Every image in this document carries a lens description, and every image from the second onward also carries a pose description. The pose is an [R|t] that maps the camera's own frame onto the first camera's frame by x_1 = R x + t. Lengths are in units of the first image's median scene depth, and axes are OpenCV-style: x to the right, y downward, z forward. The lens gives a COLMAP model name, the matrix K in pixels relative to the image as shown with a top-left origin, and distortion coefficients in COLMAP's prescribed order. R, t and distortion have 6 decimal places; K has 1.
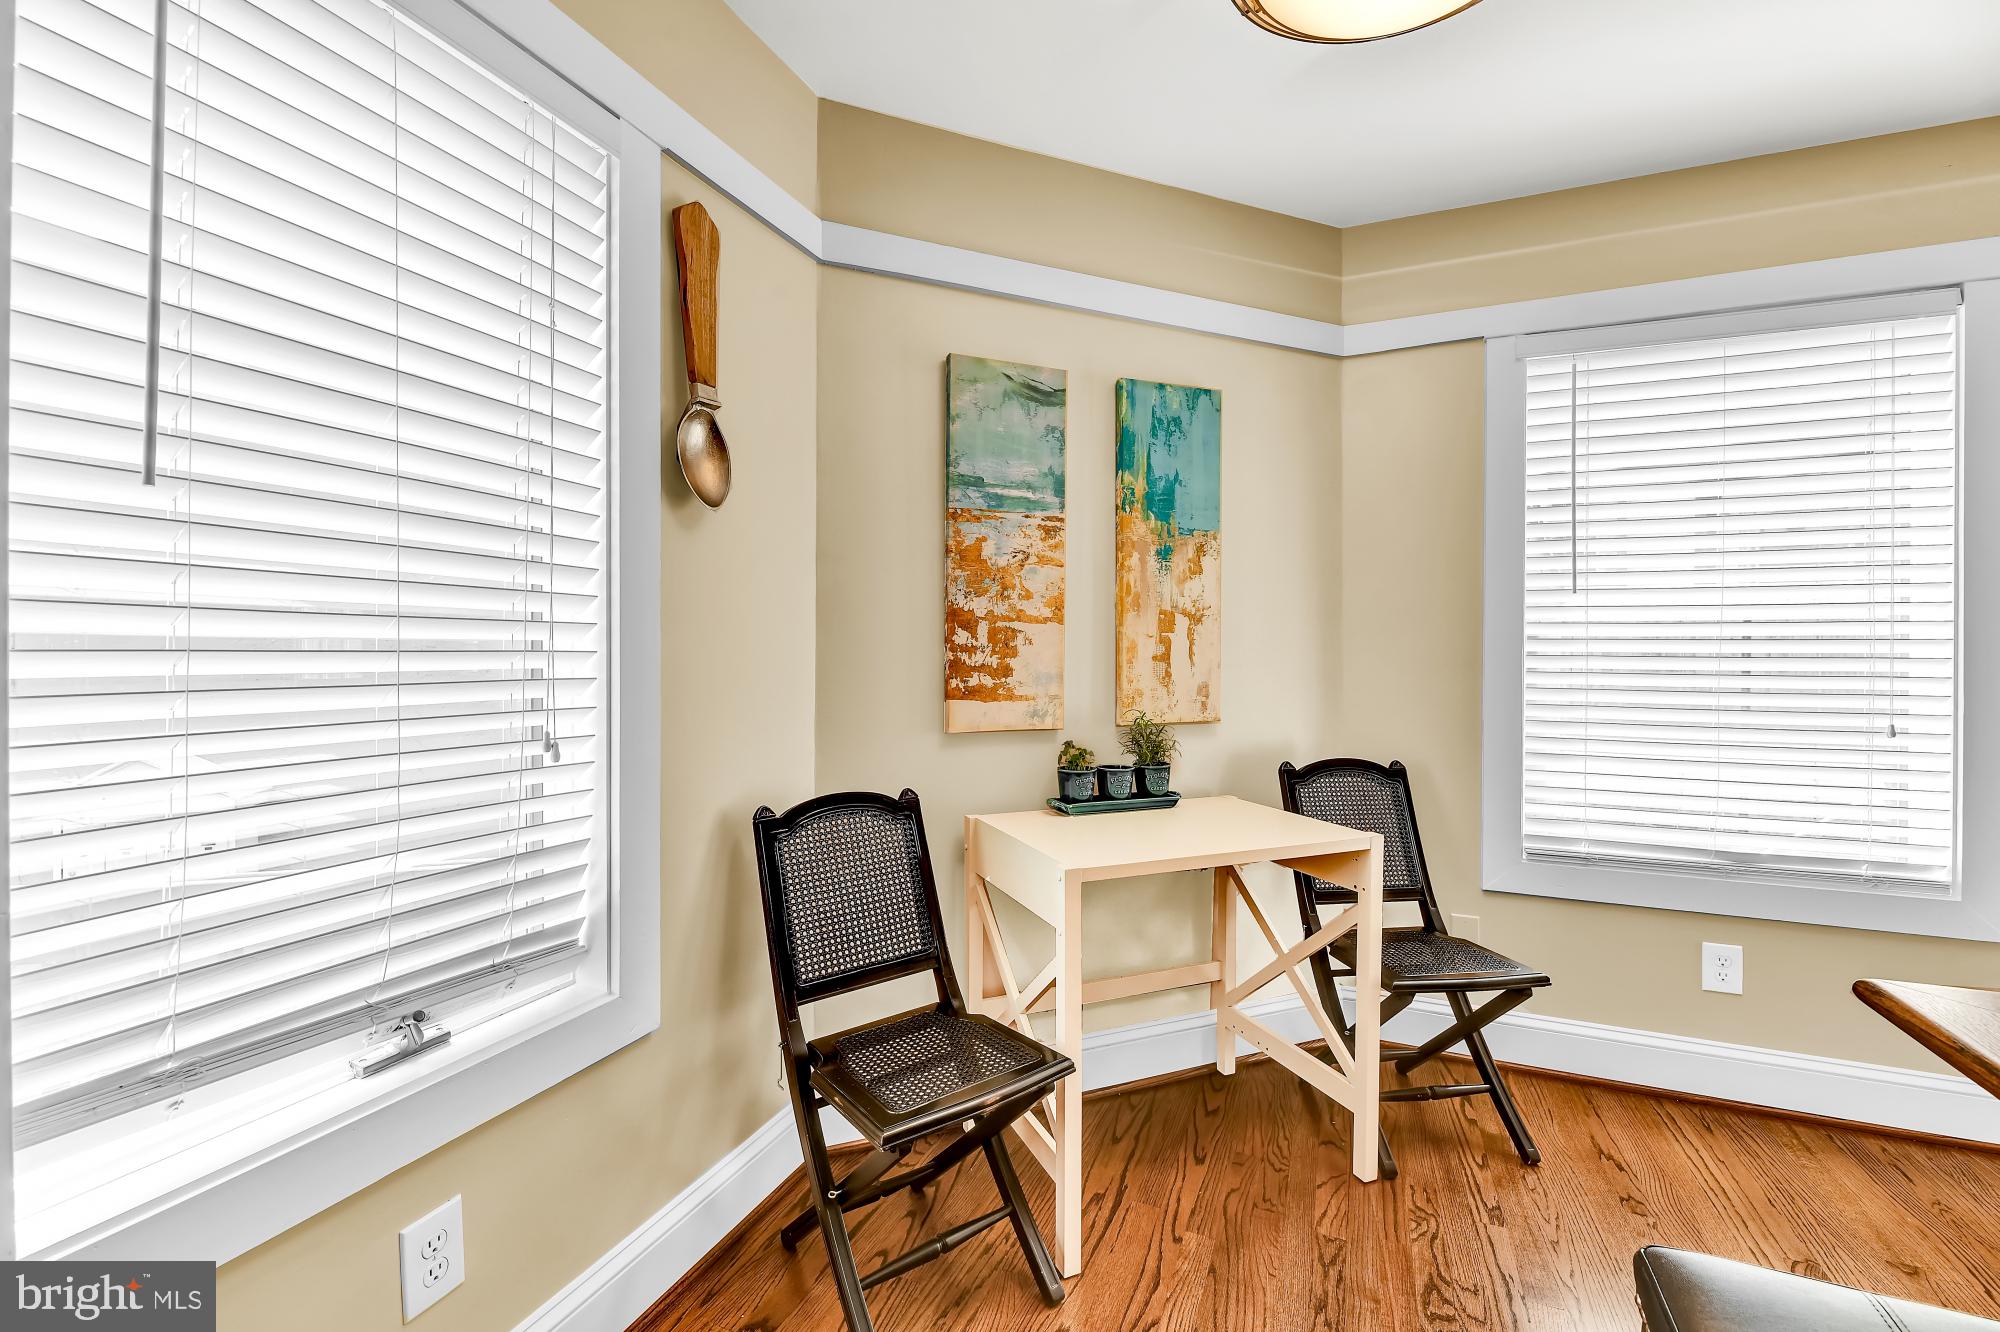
lens RADIAL K [[677.9, 0, 1000.0], [0, 677.9, 666.0], [0, 0, 1]] dist [-0.011374, -0.000083]
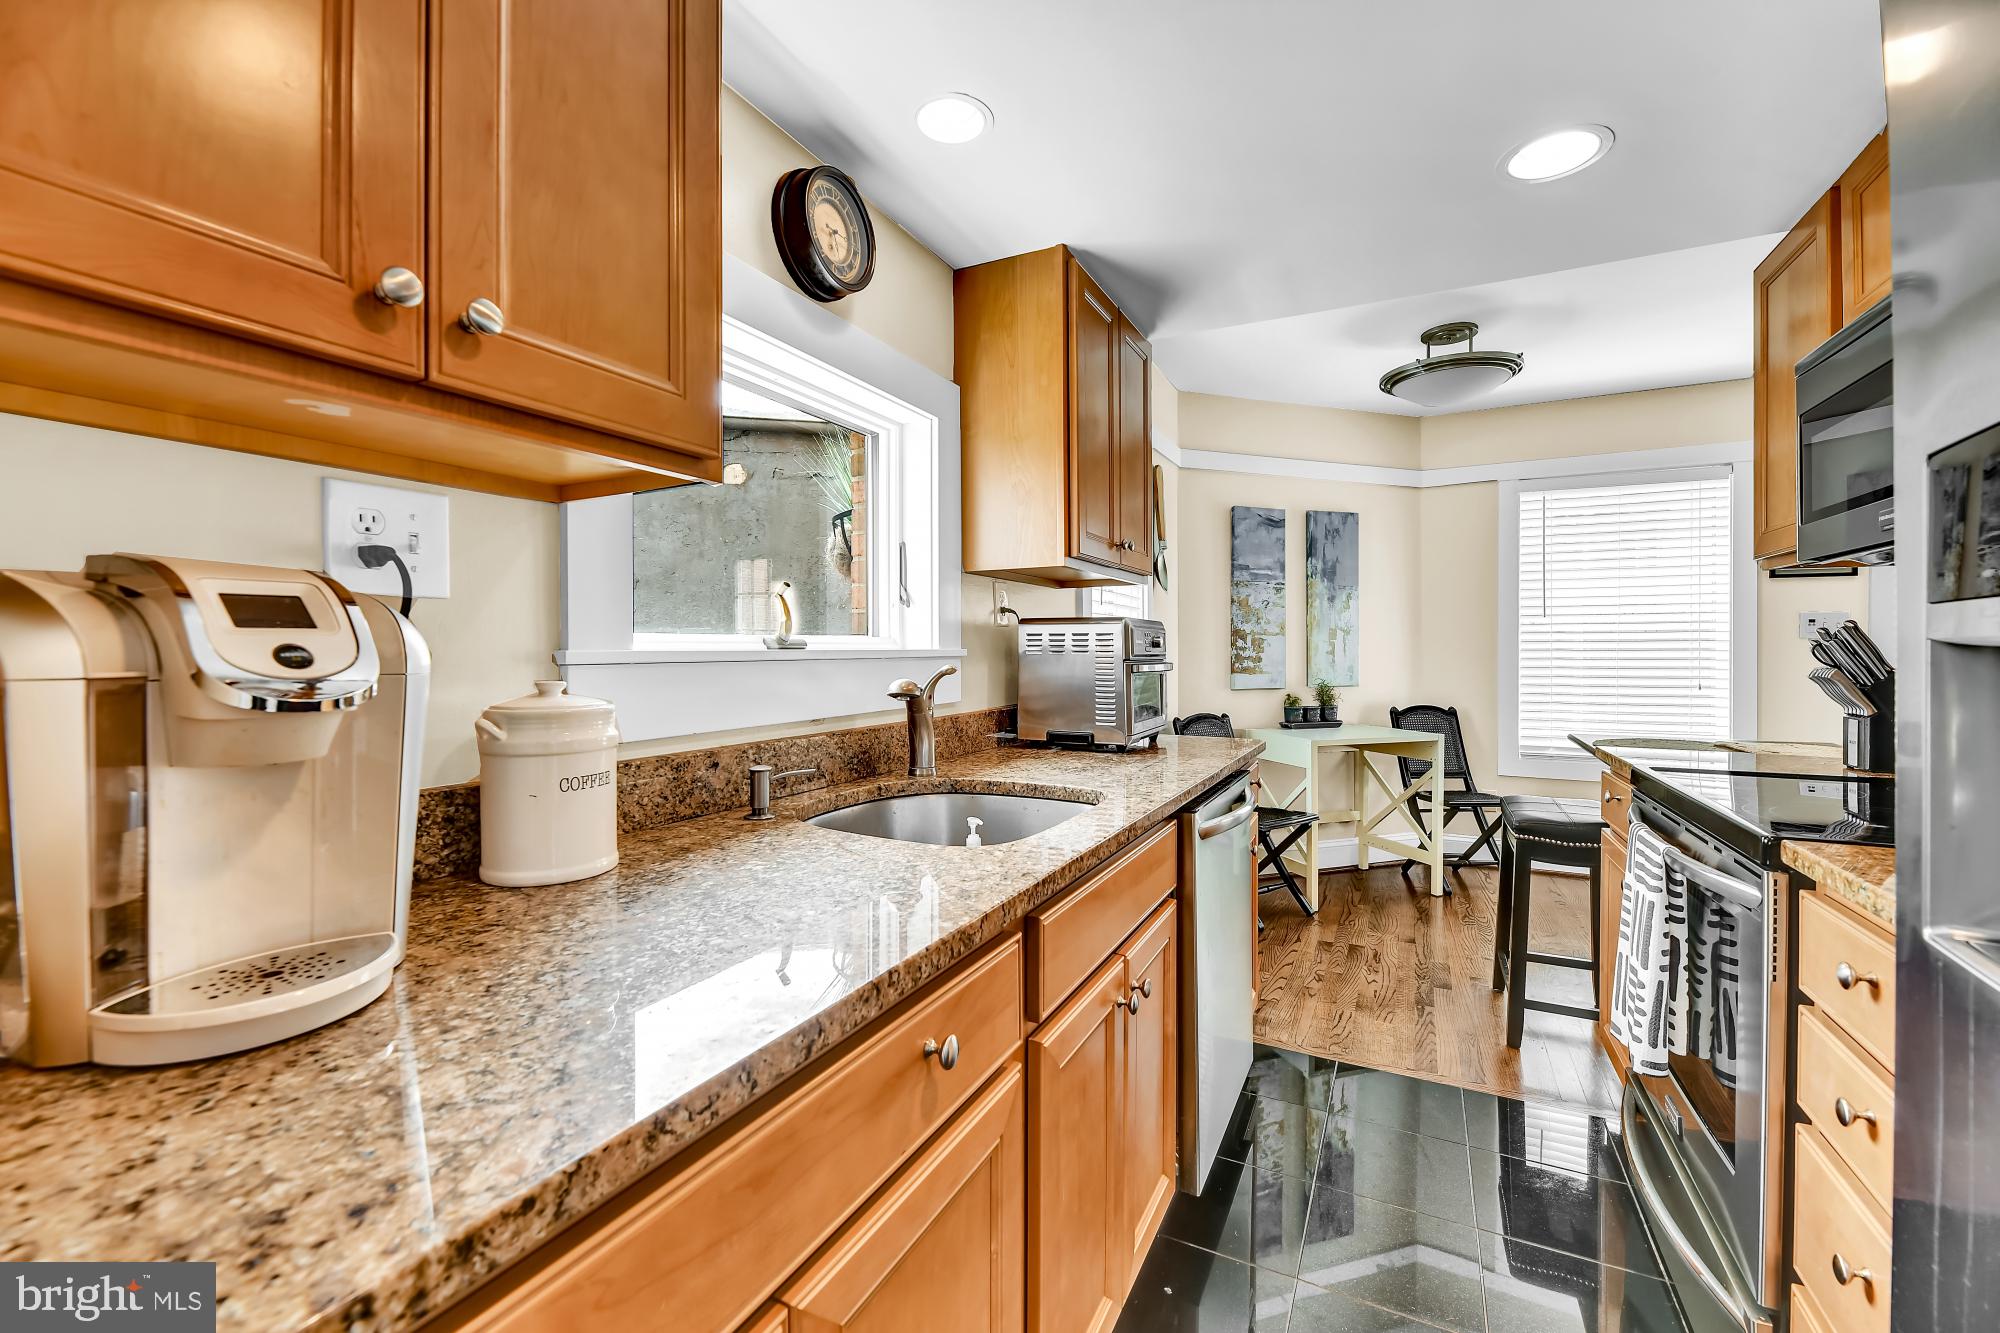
lens RADIAL K [[808.7, 0, 1006.5], [0, 808.7, 658.3], [0, 0, 1]] dist [-0.002923, -0.000266]
pose [[0.999892, -0.006881, 0.012968, -0.759688], [0.006832, 0.999969, 0.003836, -0.010232], [-0.012994, -0.003747, 0.999909, -1.382285]]
